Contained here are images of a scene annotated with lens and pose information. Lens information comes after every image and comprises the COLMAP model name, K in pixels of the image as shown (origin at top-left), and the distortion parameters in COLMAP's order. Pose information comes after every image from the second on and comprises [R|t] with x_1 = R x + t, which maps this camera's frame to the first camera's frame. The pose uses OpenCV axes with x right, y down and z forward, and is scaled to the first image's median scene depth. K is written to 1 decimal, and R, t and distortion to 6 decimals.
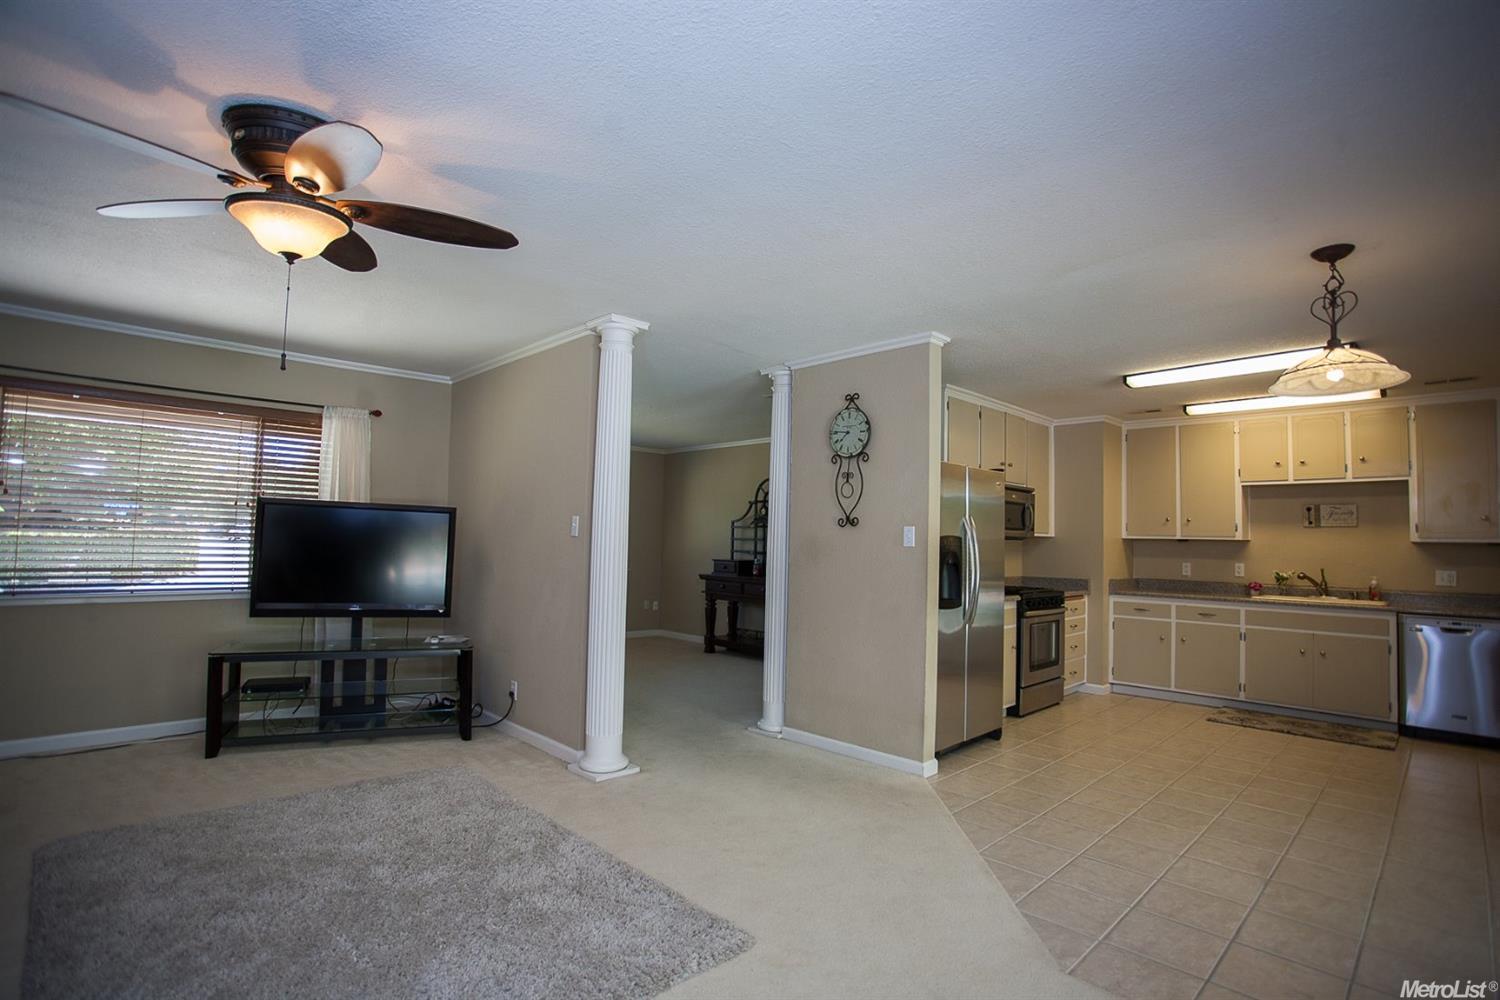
lens RADIAL K [[728.9, 0, 736.4], [0, 728.9, 509.1], [0, 0, 1]] dist [-0.016810, 0.005472]
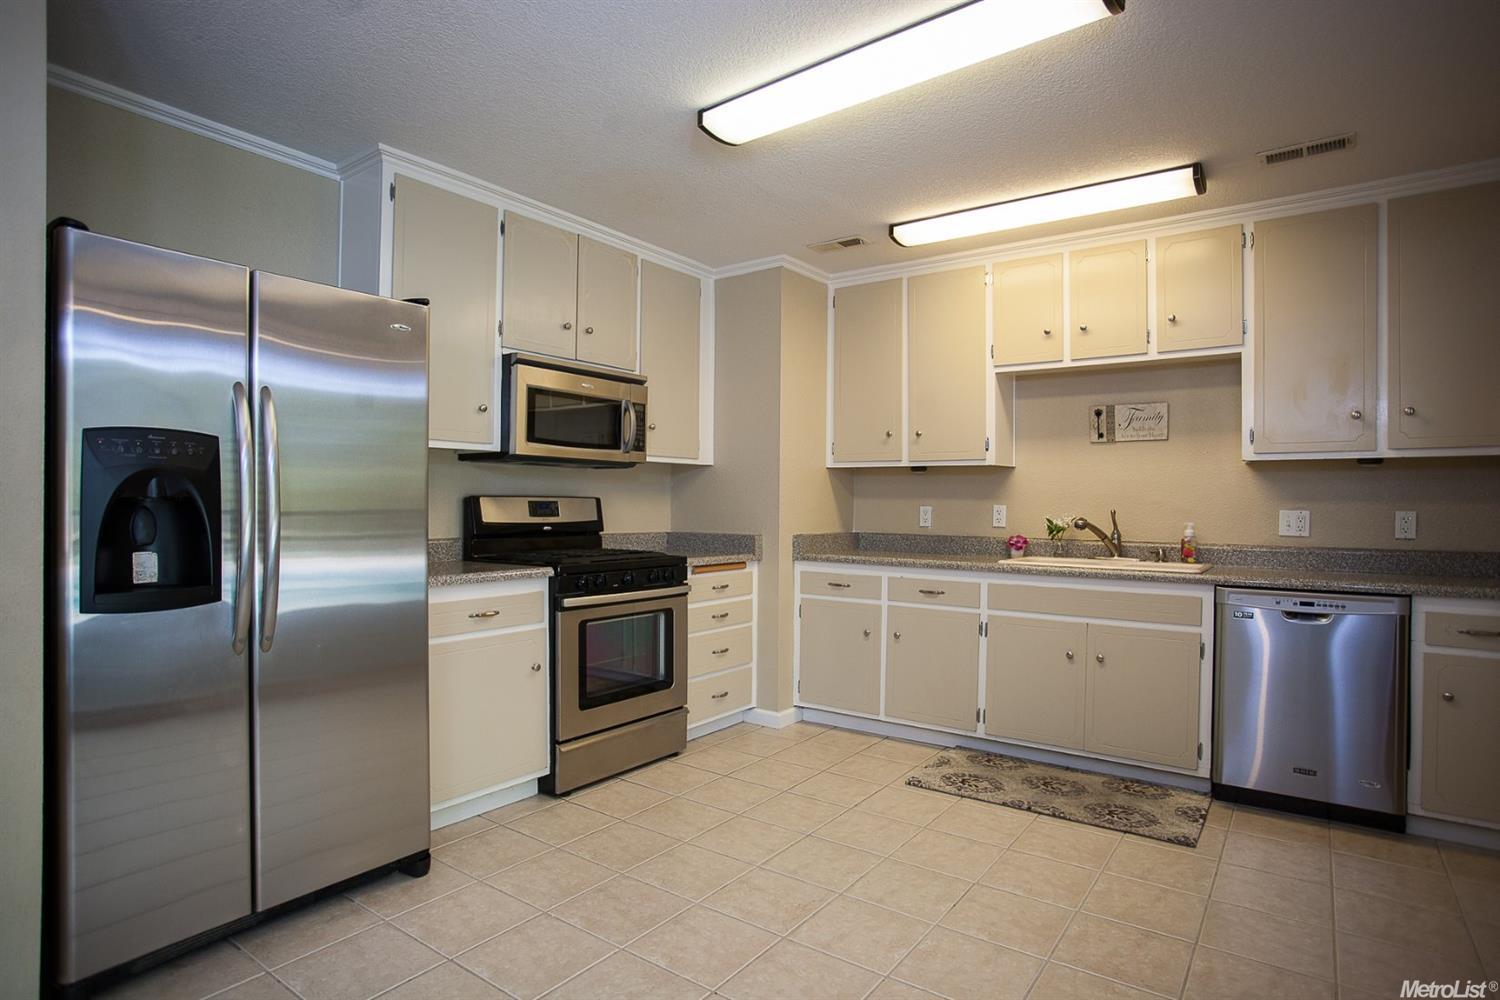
lens RADIAL K [[772.4, 0, 756.2], [0, 772.4, 501.0], [0, 0, 1]] dist [-0.022410, 0.002714]
pose [[0.991410, -0.010292, 0.130381, 0.432447], [0.004595, 0.999024, 0.043924, 0.044605], [-0.130706, -0.042948, 0.990490, 0.408477]]
